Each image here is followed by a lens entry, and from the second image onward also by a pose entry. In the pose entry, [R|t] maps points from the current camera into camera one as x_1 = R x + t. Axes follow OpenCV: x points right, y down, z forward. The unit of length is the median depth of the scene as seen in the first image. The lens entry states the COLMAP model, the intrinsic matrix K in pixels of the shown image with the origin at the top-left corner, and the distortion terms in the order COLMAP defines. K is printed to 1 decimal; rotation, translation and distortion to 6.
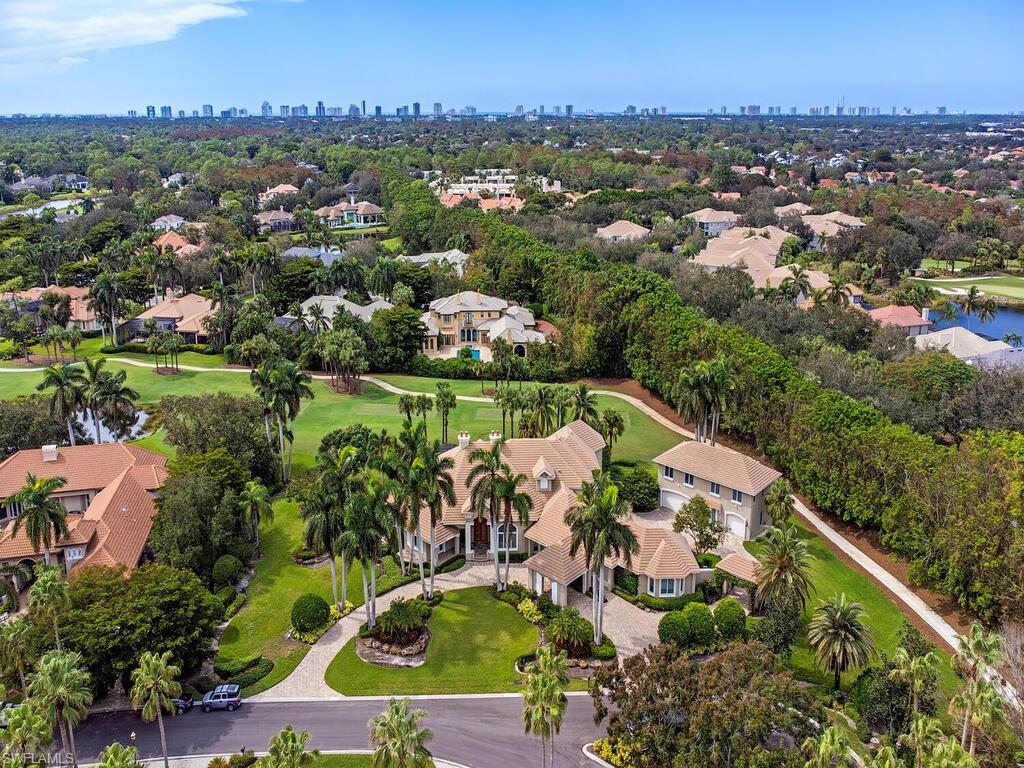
lens RADIAL K [[659.3, 0, 510.4], [0, 659.3, 361.5], [0, 0, 1]] dist [-0.003924, -0.003157]
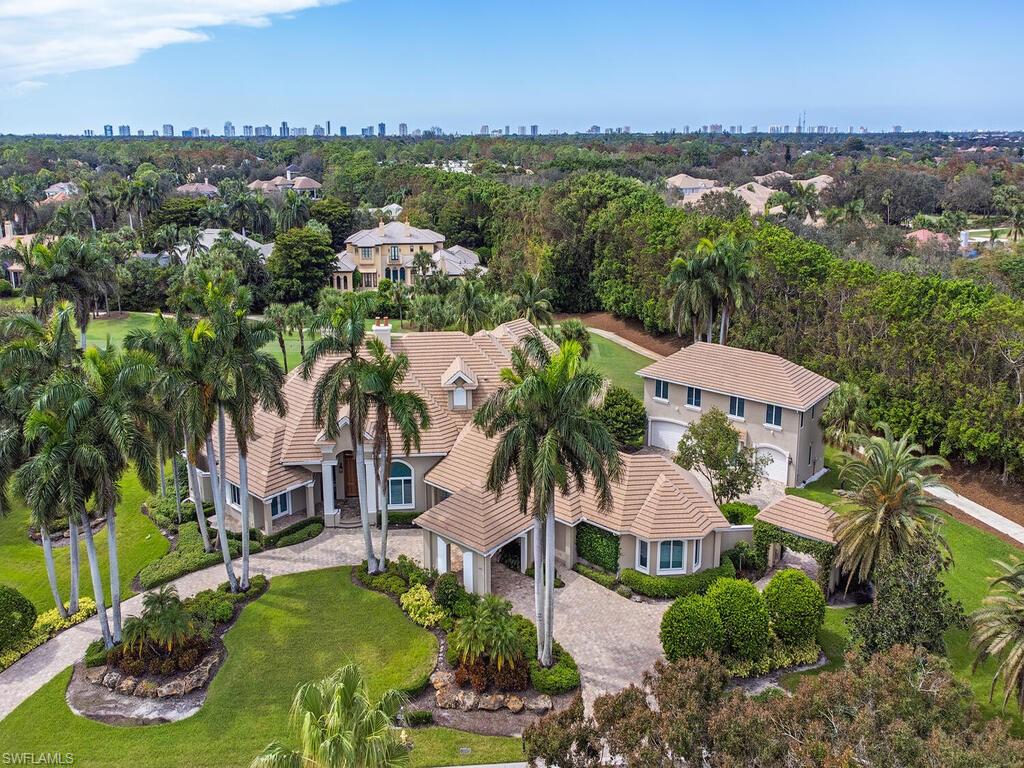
lens RADIAL K [[661.5, 0, 509.2], [0, 661.5, 381.2], [0, 0, 1]] dist [0.001418, 0.003497]
pose [[0.998802, -0.010440, 0.047807, 0.075214], [0.010238, 0.999938, 0.004479, 0.187191], [-0.047851, -0.003985, 0.998847, 0.442037]]
